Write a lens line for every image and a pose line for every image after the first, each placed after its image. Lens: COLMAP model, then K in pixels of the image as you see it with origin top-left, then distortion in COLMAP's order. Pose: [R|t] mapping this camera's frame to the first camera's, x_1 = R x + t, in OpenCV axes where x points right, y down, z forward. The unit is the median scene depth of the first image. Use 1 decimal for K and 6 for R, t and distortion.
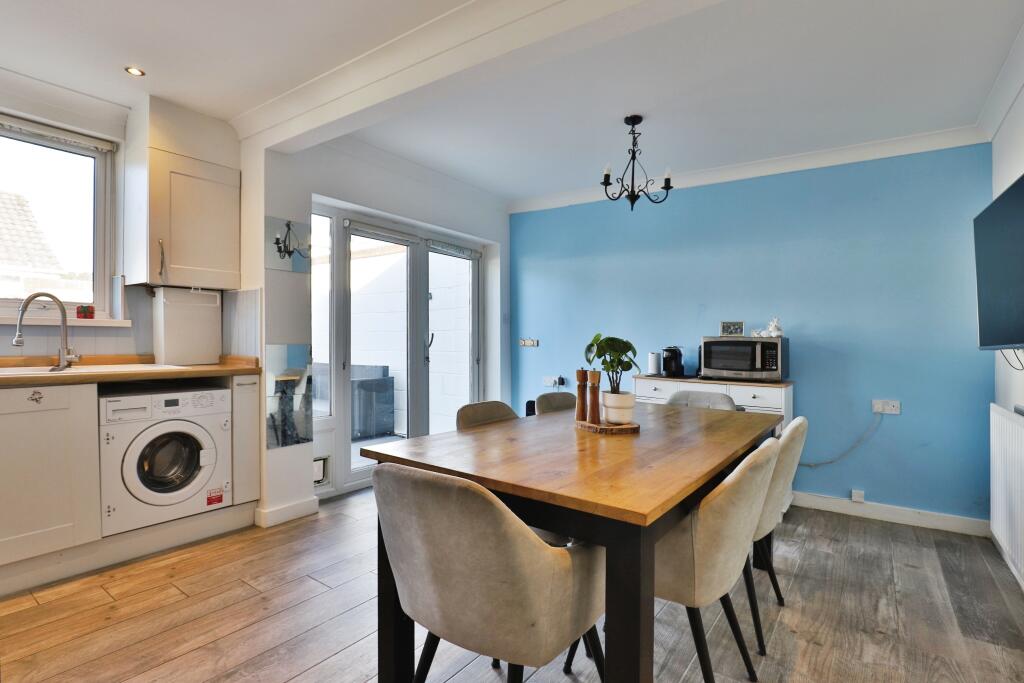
lens RADIAL K [[508.1, 0, 512.0], [0, 508.1, 341.5], [0, 0, 1]] dist [-0.018850, 0.001460]
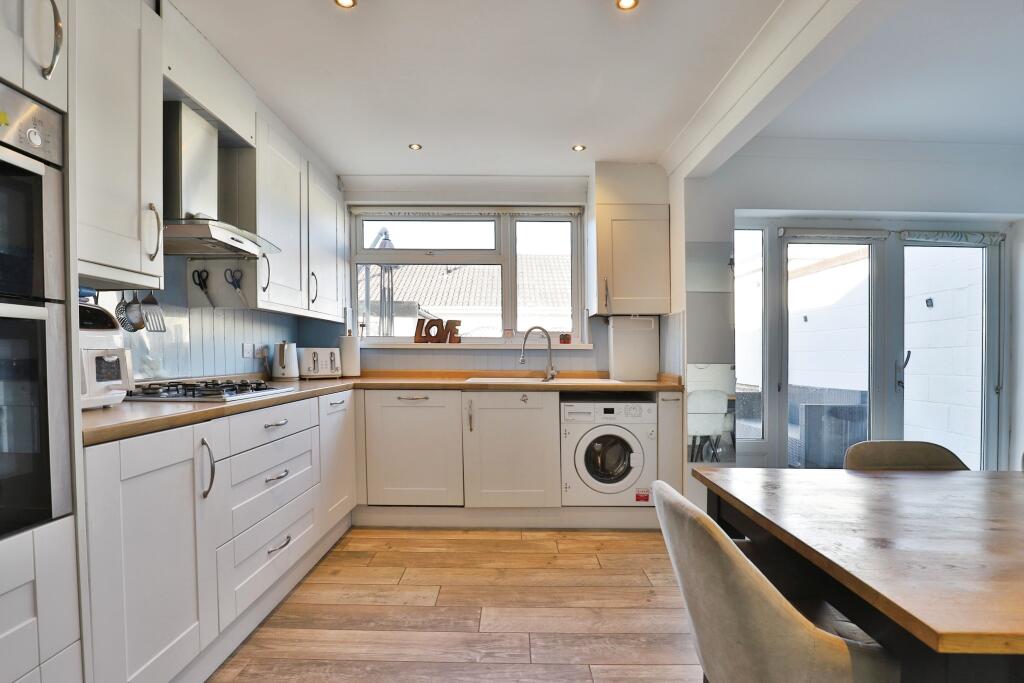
lens RADIAL K [[510.5, 0, 511.2], [0, 510.5, 378.8], [0, 0, 1]] dist [-0.020073, 0.000600]
pose [[0.581496, 0.029627, -0.813010, 0.183348], [-0.002681, 0.999401, 0.034502, 0.001668], [0.813545, -0.017883, 0.581227, 0.084444]]
